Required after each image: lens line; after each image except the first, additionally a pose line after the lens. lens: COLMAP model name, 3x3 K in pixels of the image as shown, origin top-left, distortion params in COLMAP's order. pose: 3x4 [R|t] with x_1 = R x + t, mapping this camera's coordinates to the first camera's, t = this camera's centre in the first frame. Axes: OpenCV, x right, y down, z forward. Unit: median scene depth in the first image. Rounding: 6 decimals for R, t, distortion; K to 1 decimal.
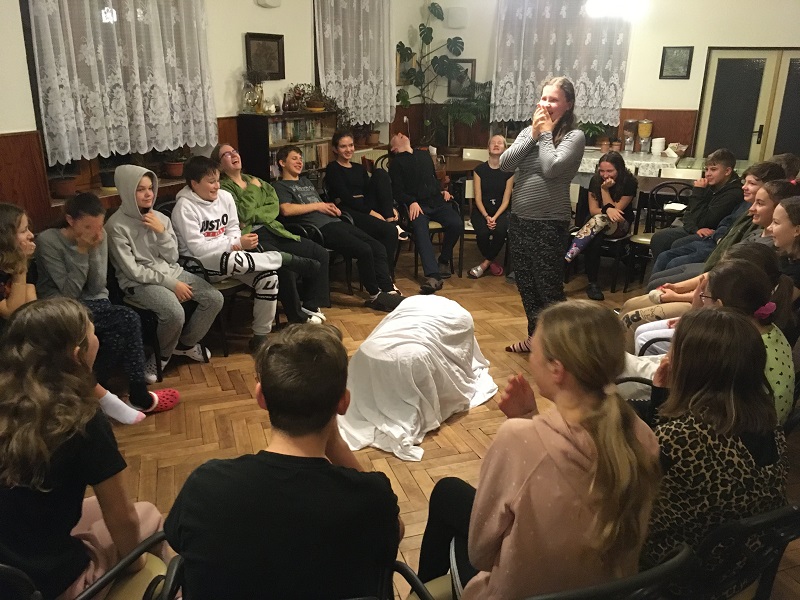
lens RADIAL K [[674.2, 0, 394.8], [0, 674.2, 297.8], [0, 0, 1]] dist [0.097652, -0.136570]
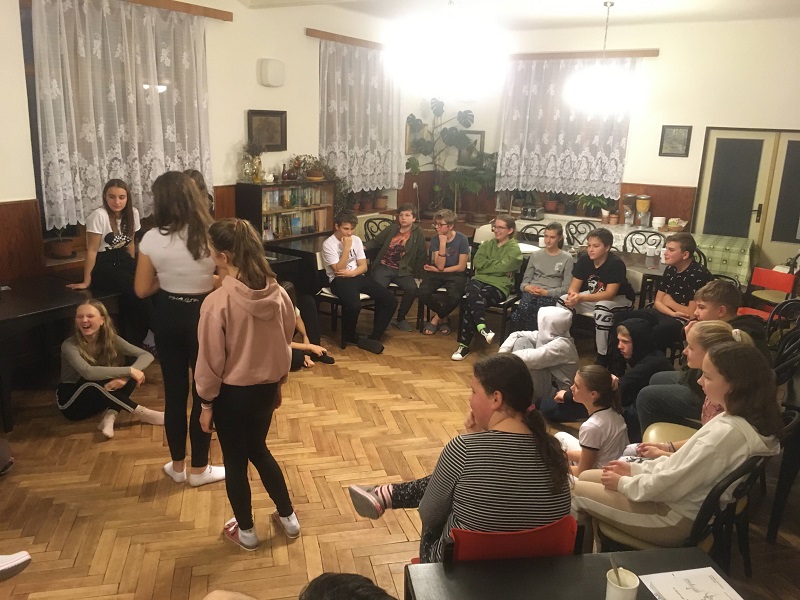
lens RADIAL K [[674.2, 0, 394.8], [0, 674.2, 297.8], [0, 0, 1]] dist [0.097652, -0.136570]
pose [[0.995399, 0.043793, -0.085227, 0.094101], [-0.049670, 0.996441, -0.068104, -0.020633], [0.081941, 0.072024, 0.994031, -0.030815]]
